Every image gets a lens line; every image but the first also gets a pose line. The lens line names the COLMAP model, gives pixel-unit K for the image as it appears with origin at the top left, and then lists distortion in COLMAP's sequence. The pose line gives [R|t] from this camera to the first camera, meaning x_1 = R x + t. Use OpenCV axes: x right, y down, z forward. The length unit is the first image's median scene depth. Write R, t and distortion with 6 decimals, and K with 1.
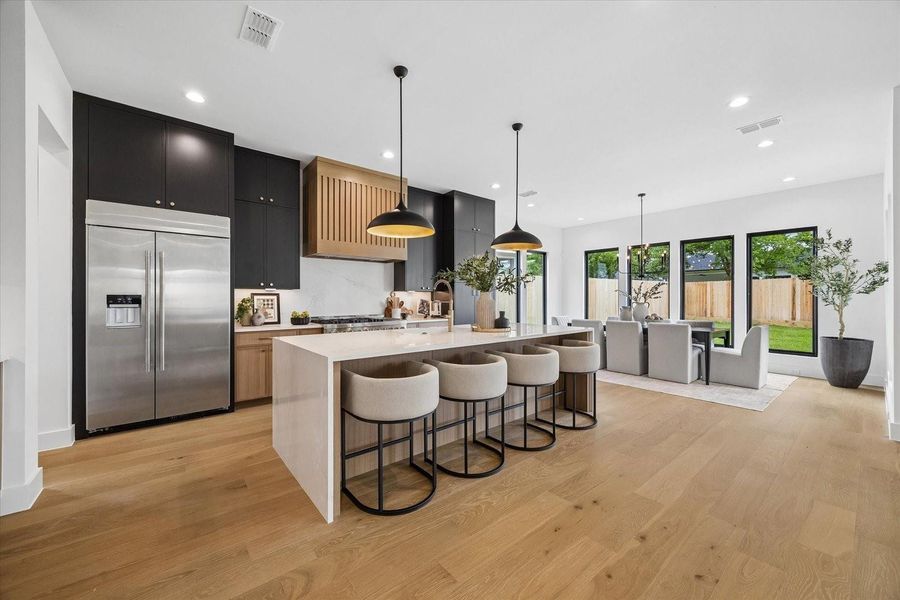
lens RADIAL K [[354.8, 0, 449.8], [0, 354.8, 299.3], [0, 0, 1]] dist [-0.002537, 0.000377]
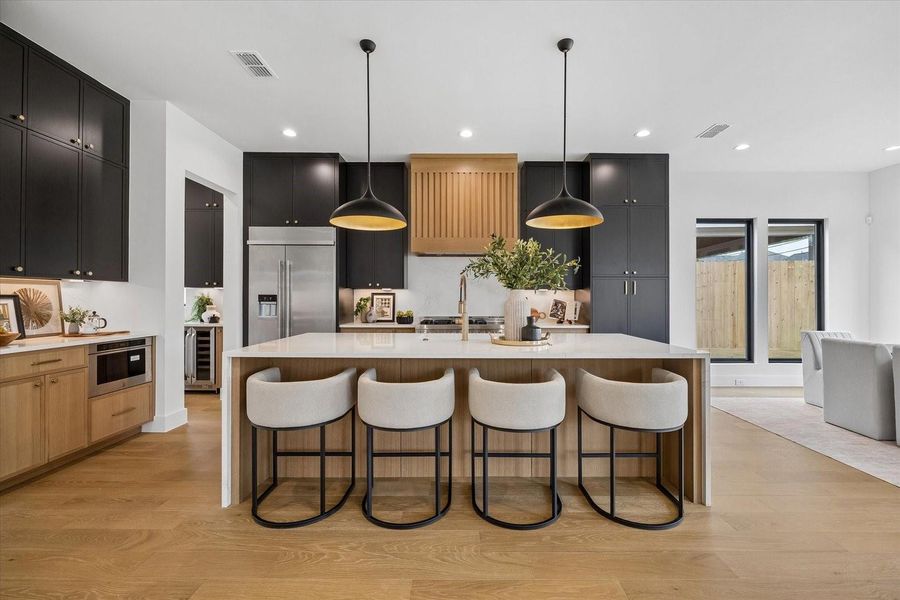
lens RADIAL K [[393.6, 0, 457.5], [0, 393.6, 296.1], [0, 0, 1]] dist [-0.003149, 0.000428]
pose [[0.761560, 0.002482, -0.648090, 0.449108], [-0.005750, 0.999979, -0.002927, -0.005432], [0.648069, 0.005956, 0.761558, 0.251857]]
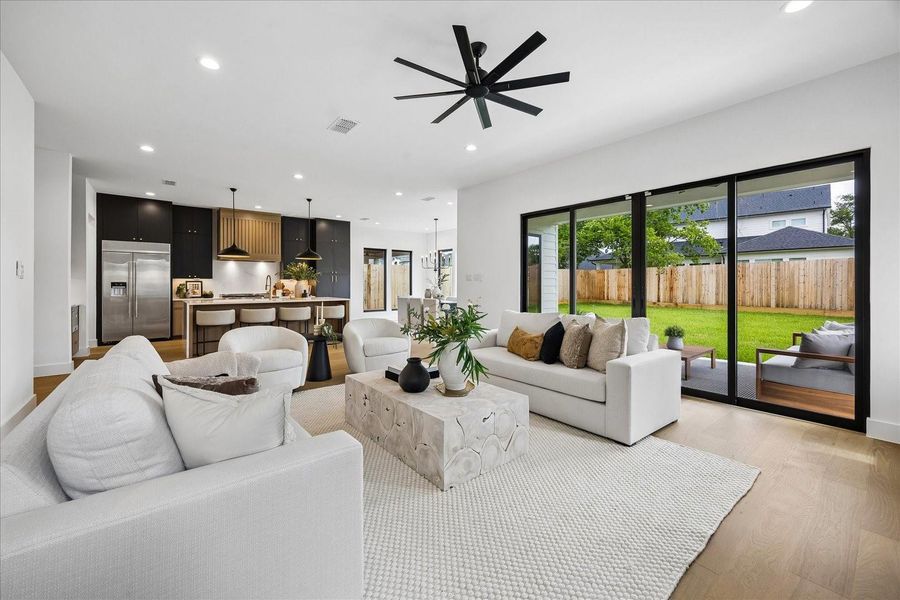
lens RADIAL K [[393.6, 0, 465.3], [0, 393.6, 285.6], [0, 0, 1]] dist [-0.003149, 0.000428]
pose [[0.999985, 0.002512, -0.004768, 0.949827], [-0.002487, 0.999983, 0.005213, -0.007818], [0.004781, -0.005201, 0.999975, -1.090512]]
